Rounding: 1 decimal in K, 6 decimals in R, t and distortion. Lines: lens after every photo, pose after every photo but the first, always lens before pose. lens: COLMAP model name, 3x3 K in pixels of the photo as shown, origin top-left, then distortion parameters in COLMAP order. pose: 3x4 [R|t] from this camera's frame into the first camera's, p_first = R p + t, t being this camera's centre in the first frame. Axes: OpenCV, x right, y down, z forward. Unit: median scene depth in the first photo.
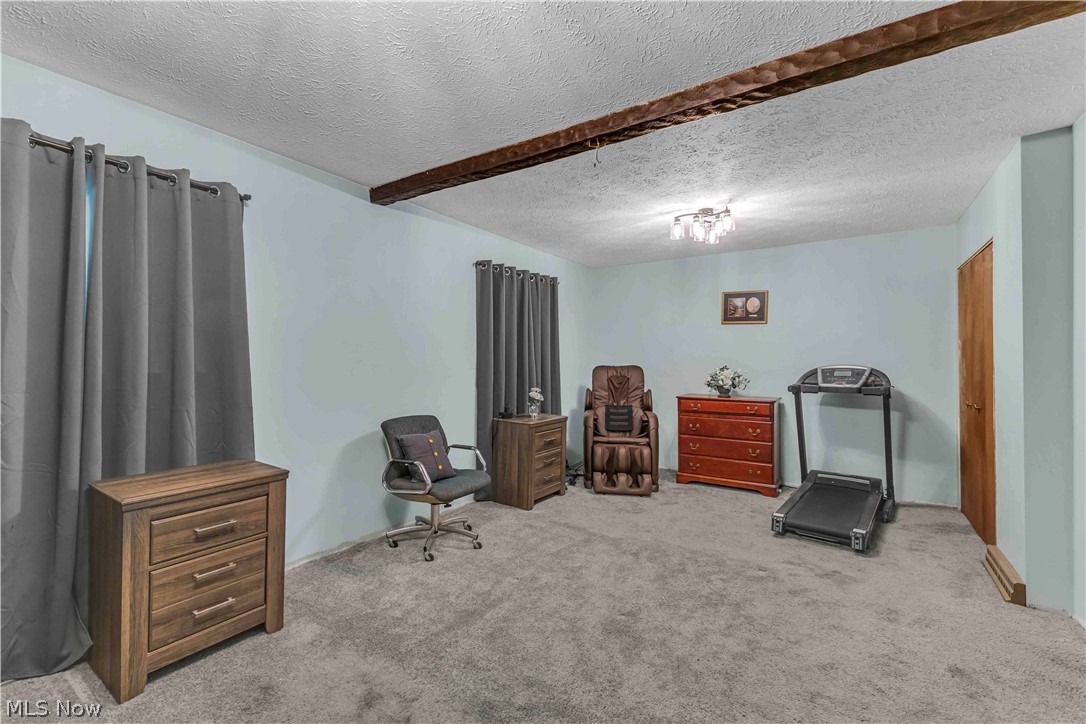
lens RADIAL K [[488.5, 0, 538.1], [0, 488.5, 364.2], [0, 0, 1]] dist [0.003690, 0.000555]
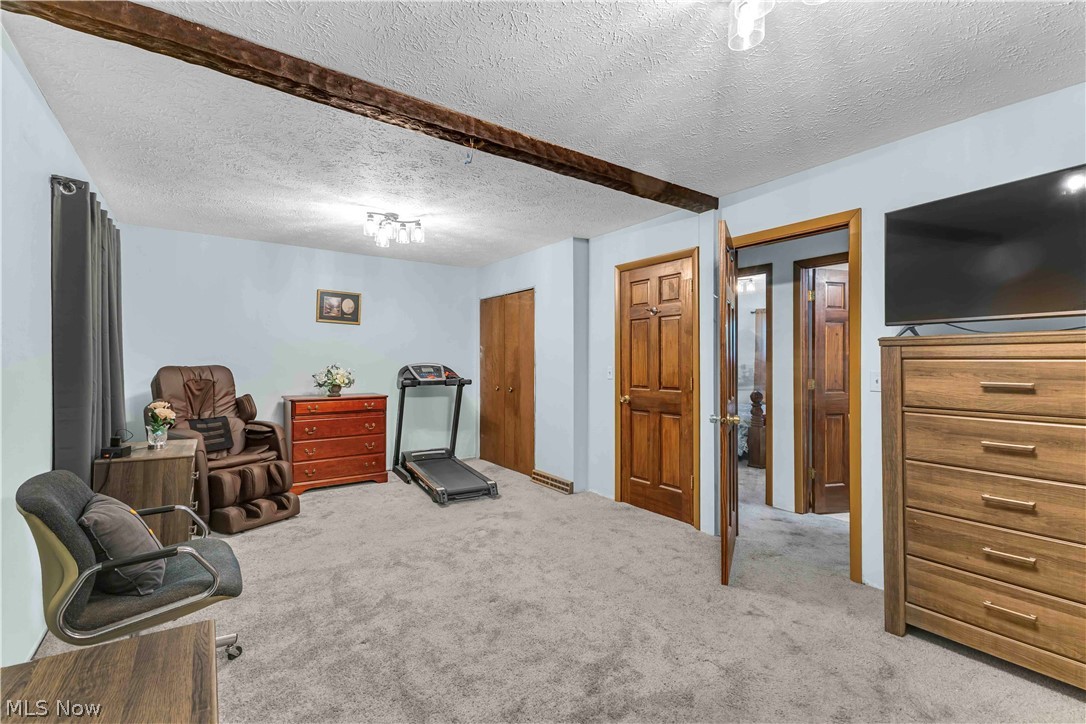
lens RADIAL K [[467.6, 0, 546.0], [0, 467.6, 361.5], [0, 0, 1]] dist [0.003523, -0.000133]
pose [[0.341118, -0.004928, 0.940008, -0.421962], [0.004548, 0.999983, 0.003592, -0.005287], [-0.940010, 0.003050, 0.341134, 0.312423]]
